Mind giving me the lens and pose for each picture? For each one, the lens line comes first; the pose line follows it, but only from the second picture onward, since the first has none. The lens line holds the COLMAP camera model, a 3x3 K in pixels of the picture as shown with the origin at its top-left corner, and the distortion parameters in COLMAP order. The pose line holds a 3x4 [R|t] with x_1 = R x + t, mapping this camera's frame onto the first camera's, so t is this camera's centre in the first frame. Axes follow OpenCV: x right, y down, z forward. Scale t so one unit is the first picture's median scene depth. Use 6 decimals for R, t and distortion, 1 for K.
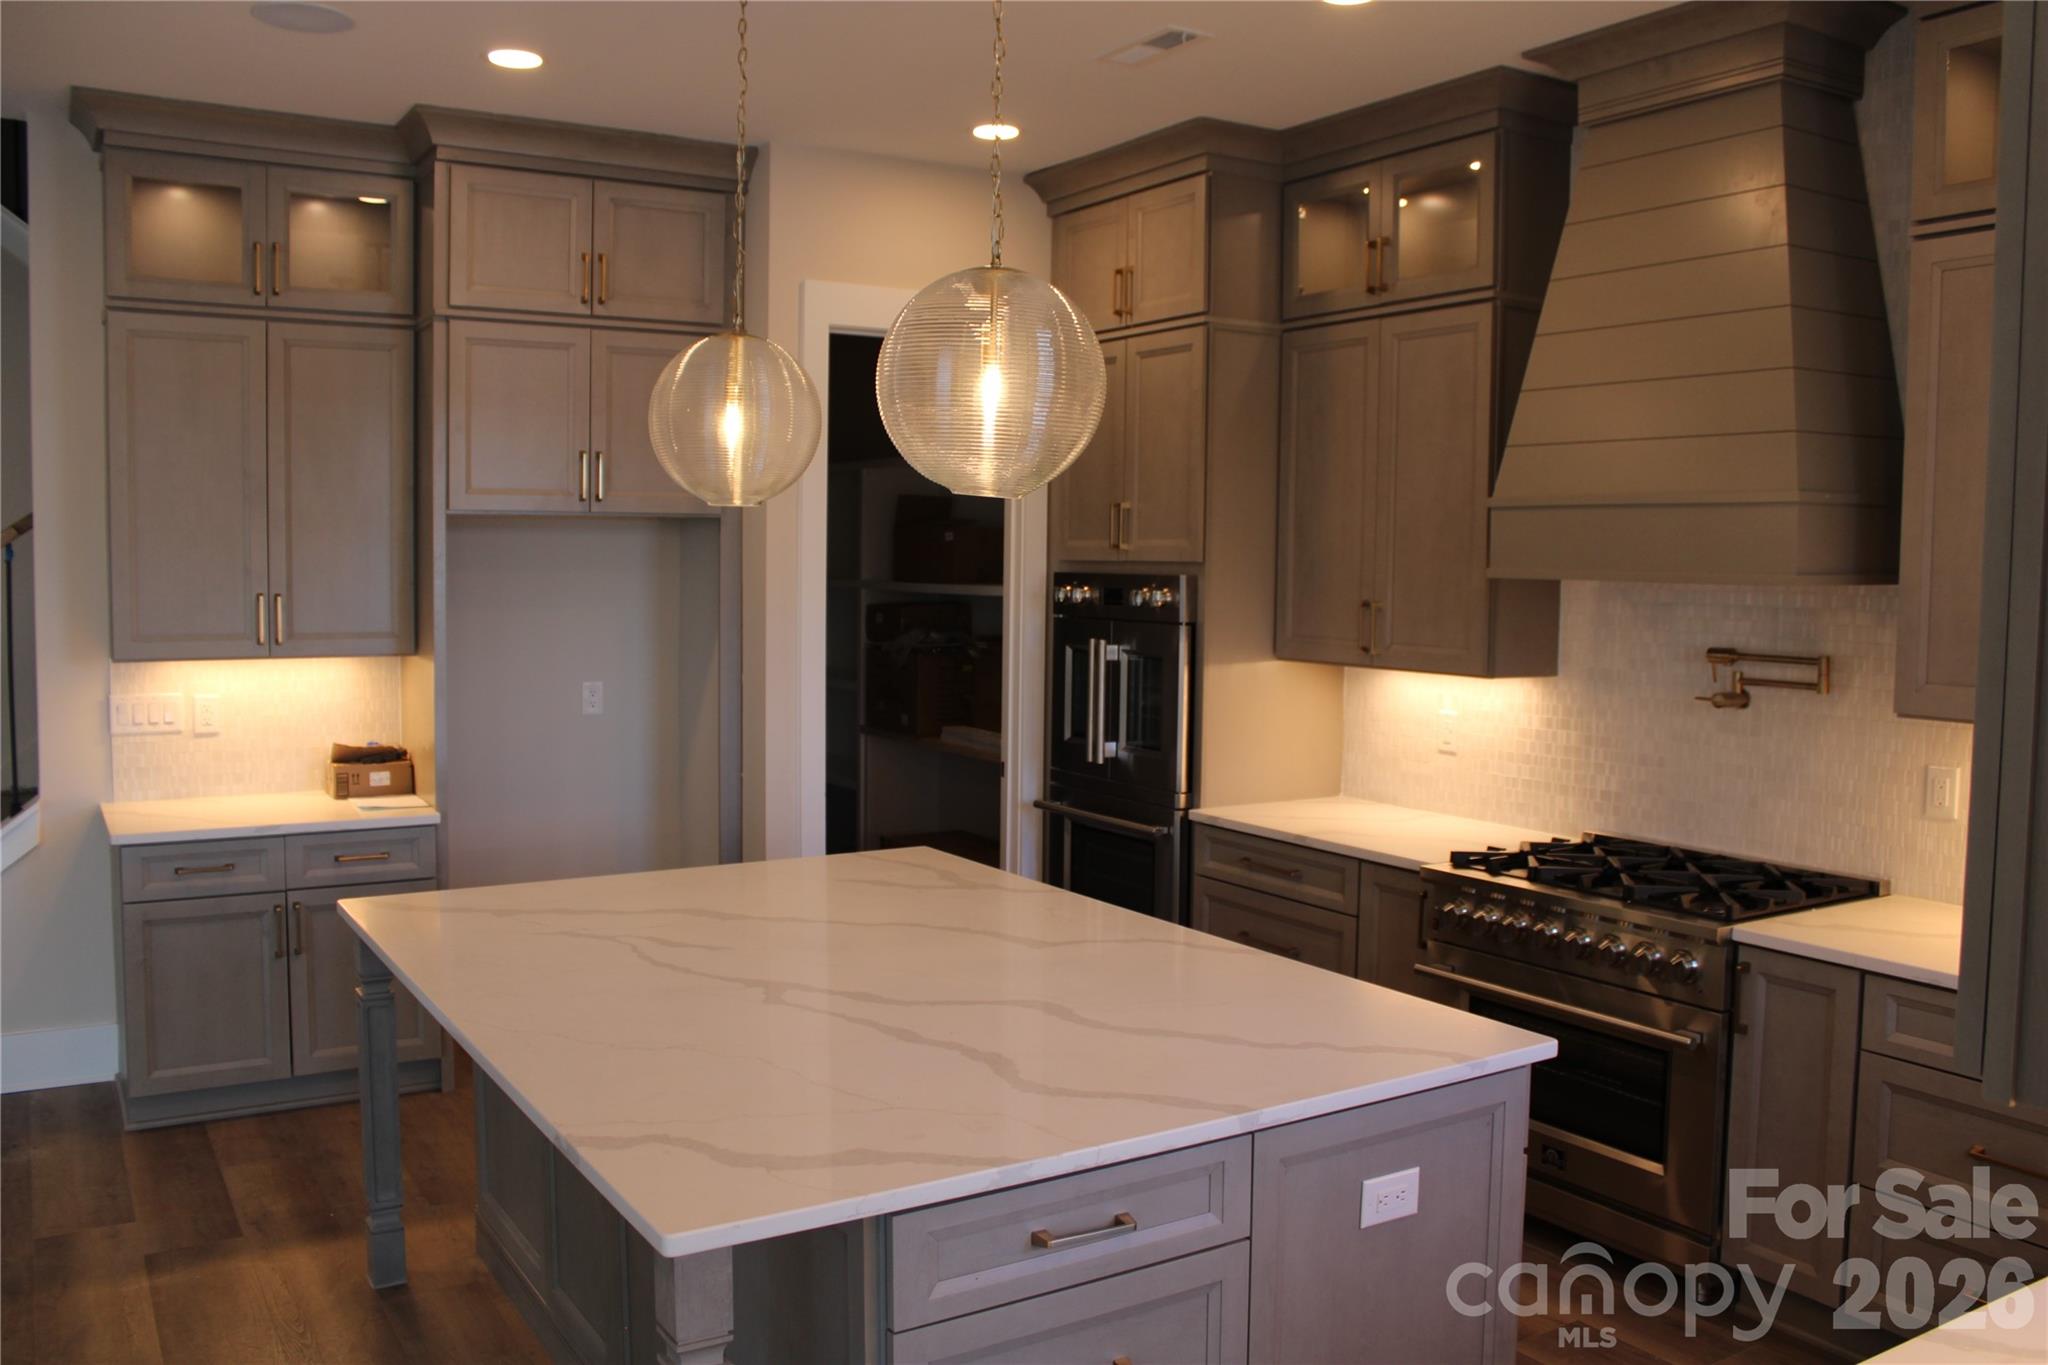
lens RADIAL K [[1684.6, 0, 1026.2], [0, 1684.6, 673.9], [0, 0, 1]] dist [-0.163391, 0.136077]
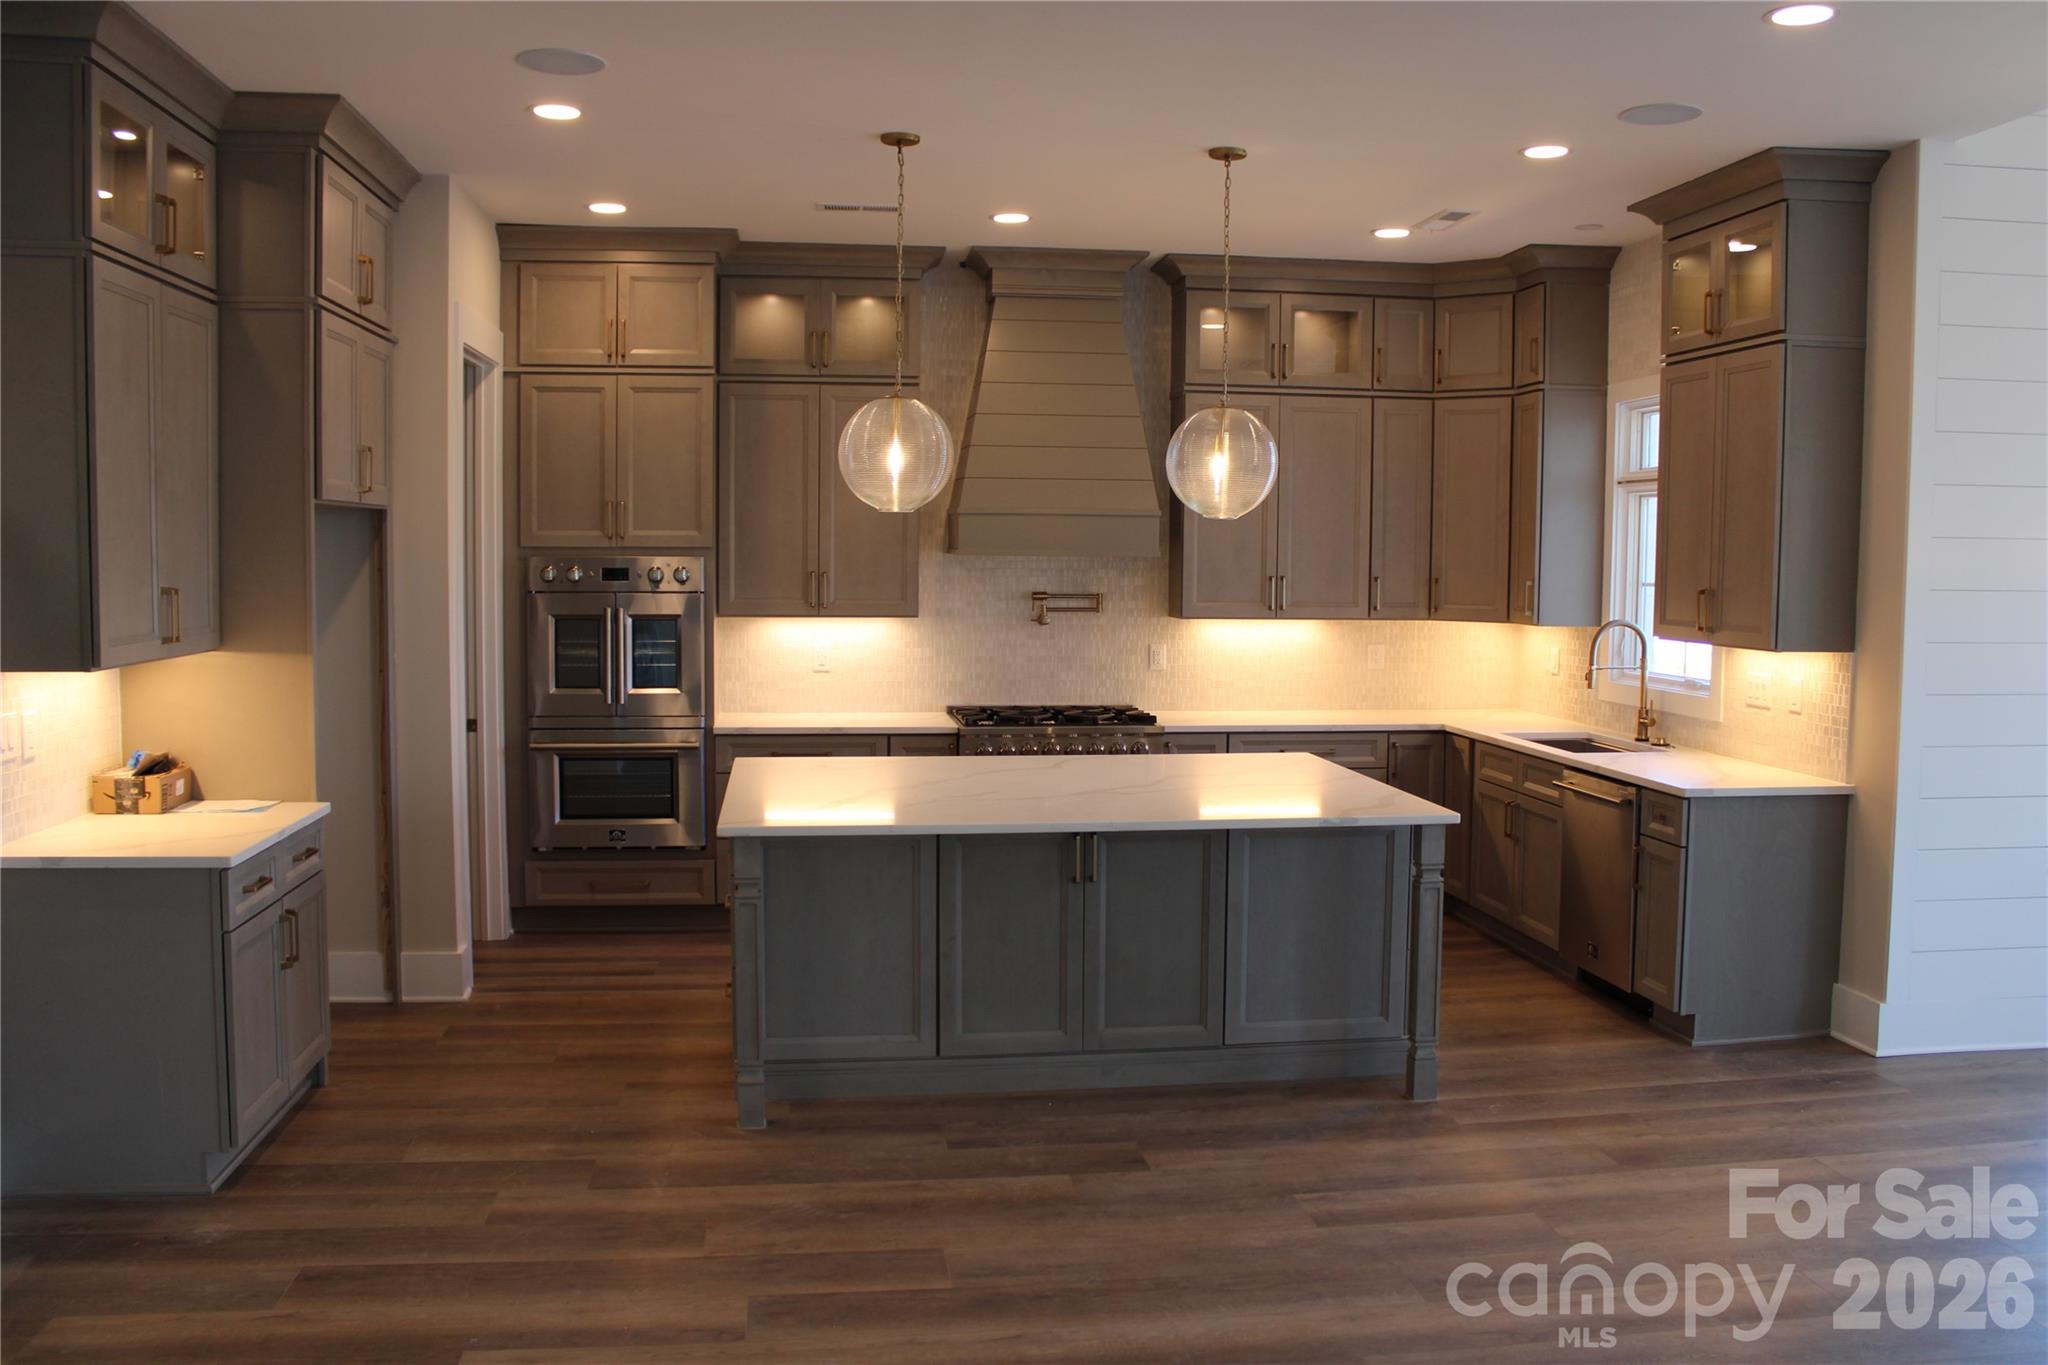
lens RADIAL K [[1684.6, 0, 1026.2], [0, 1684.6, 673.9], [0, 0, 1]] dist [-0.163391, 0.136077]
pose [[0.418587, -0.072815, 0.905253, -1.268077], [0.058356, 0.996877, 0.053201, -0.025134], [-0.906300, 0.030558, 0.421529, 0.228558]]
